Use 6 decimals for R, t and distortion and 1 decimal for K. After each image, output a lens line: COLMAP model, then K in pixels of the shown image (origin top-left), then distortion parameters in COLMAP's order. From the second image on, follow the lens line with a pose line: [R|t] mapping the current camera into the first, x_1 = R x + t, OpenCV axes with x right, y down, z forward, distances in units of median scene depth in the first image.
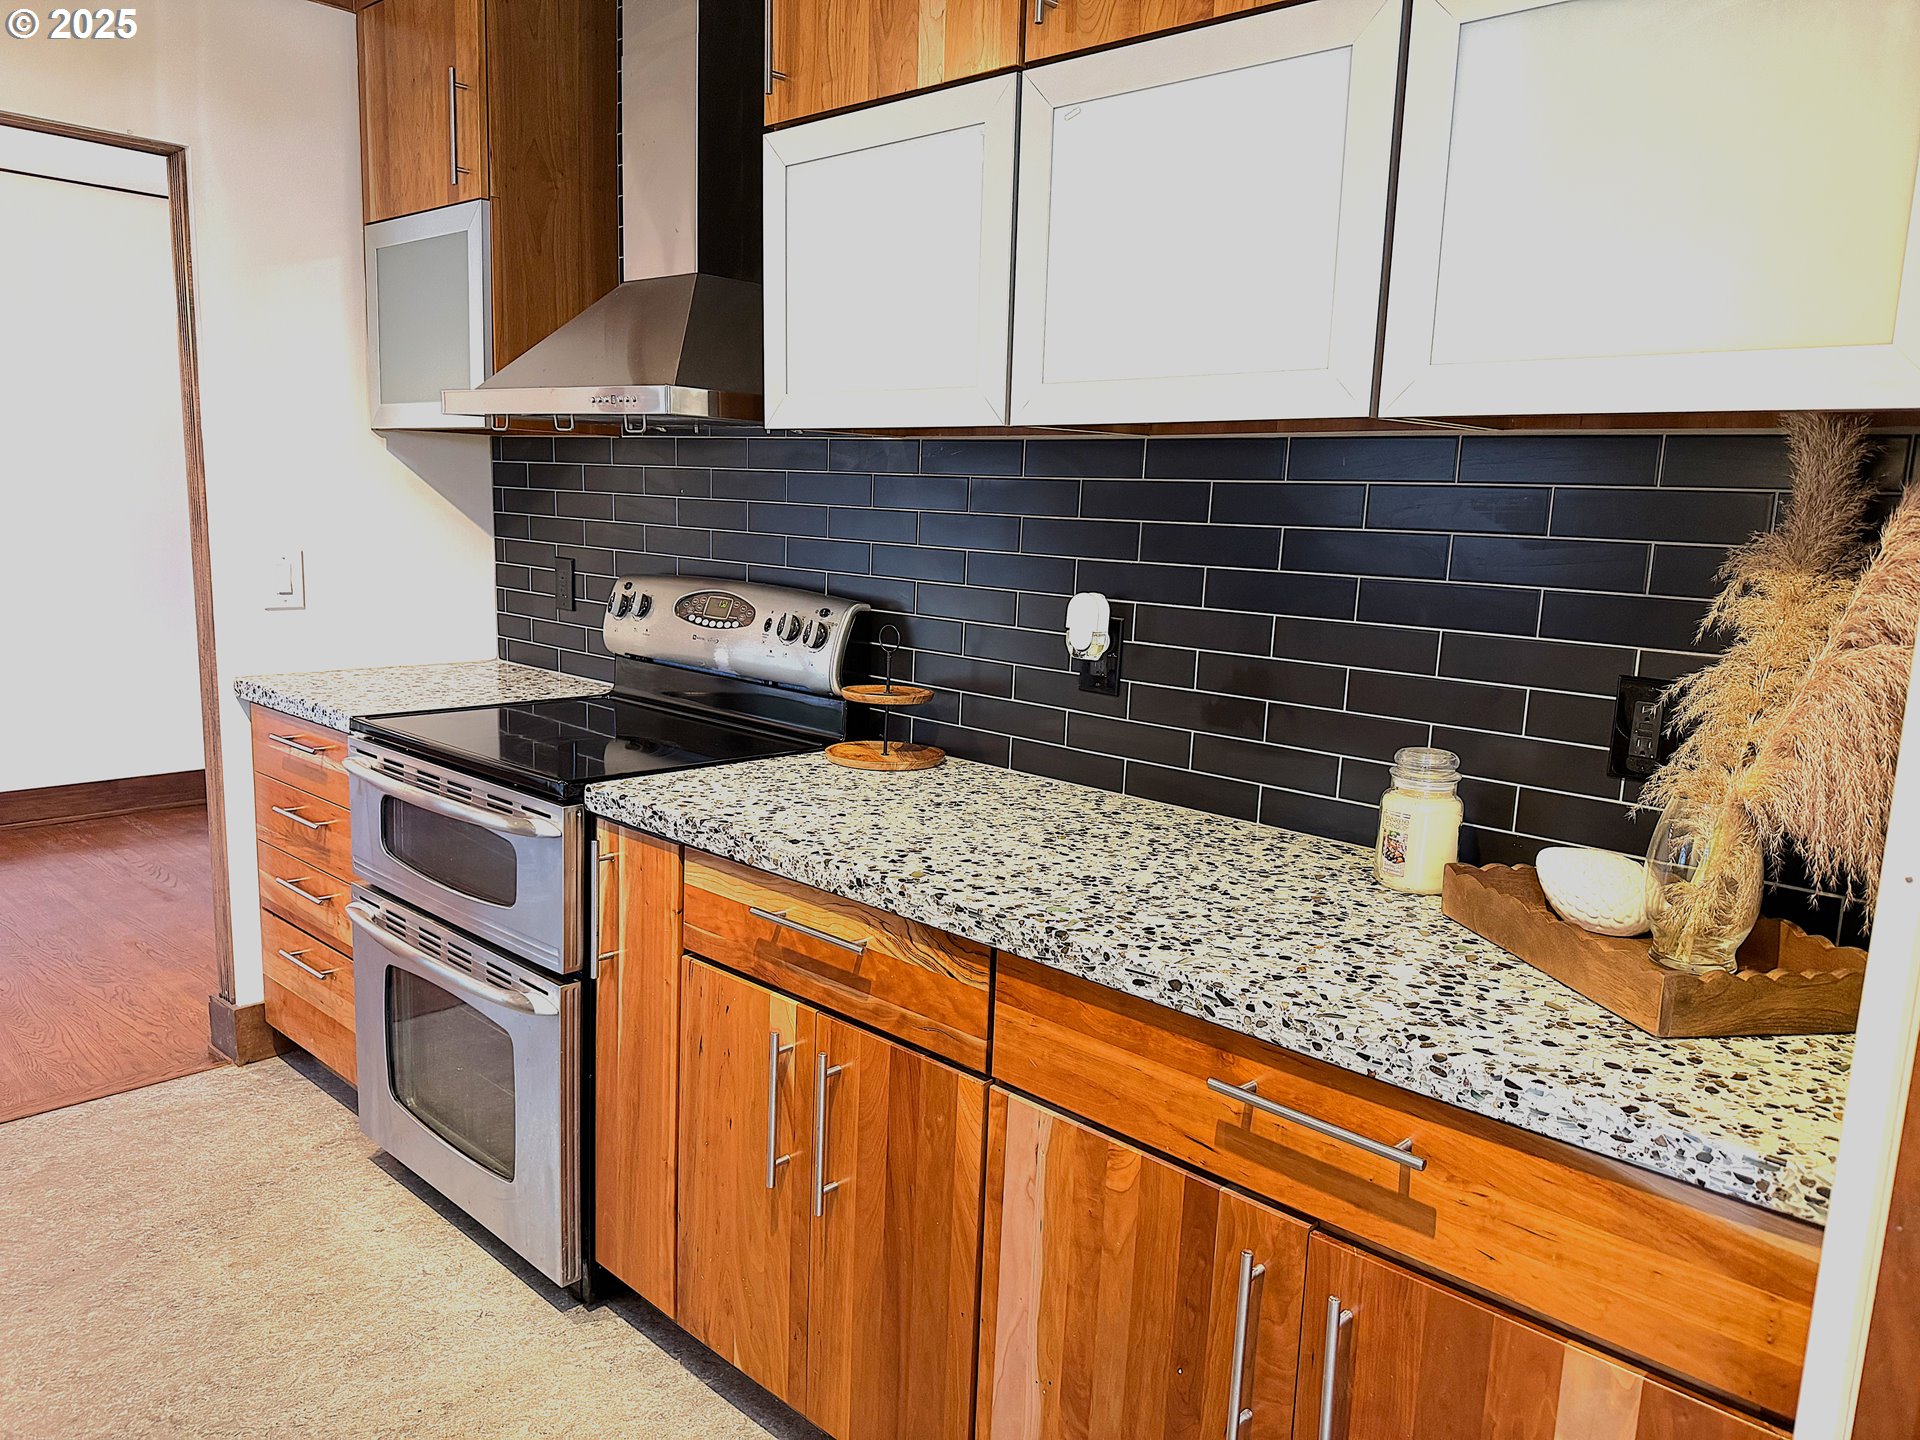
lens RADIAL K [[1336.2, 0, 960.6], [0, 1336.2, 725.4], [0, 0, 1]] dist [0.049923, -0.032556]
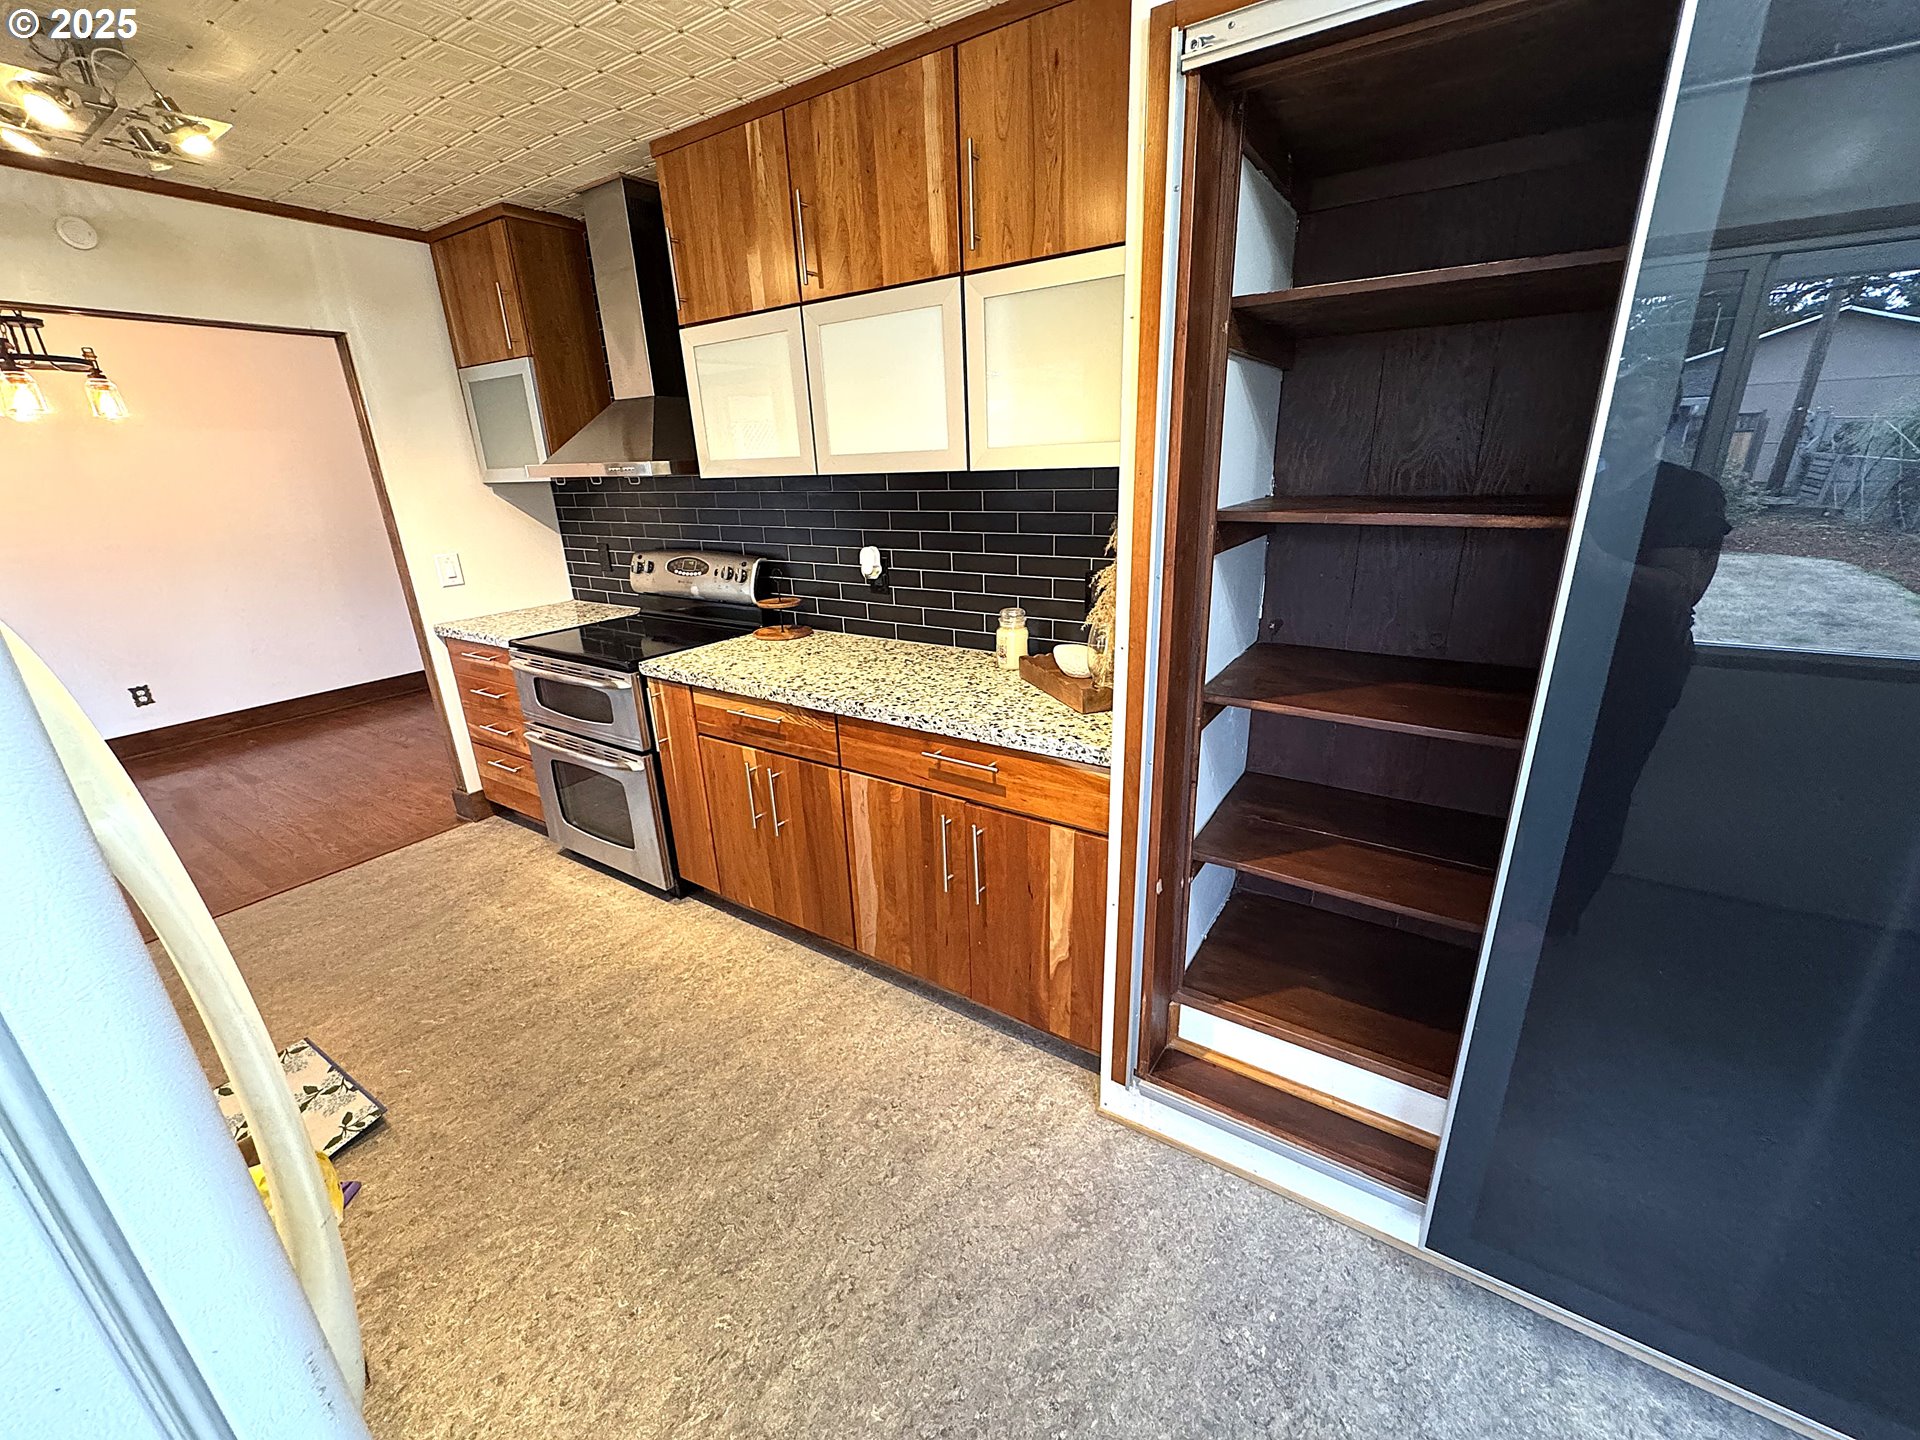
lens RADIAL K [[764.0, 0, 962.0], [0, 764.0, 715.1], [0, 0, 1]] dist [-0.003414, 0.000844]
pose [[0.983497, -0.119382, 0.135950, 0.045350], [0.096633, 0.981860, 0.163138, -0.020835], [-0.152960, -0.147308, 0.977192, -0.255937]]
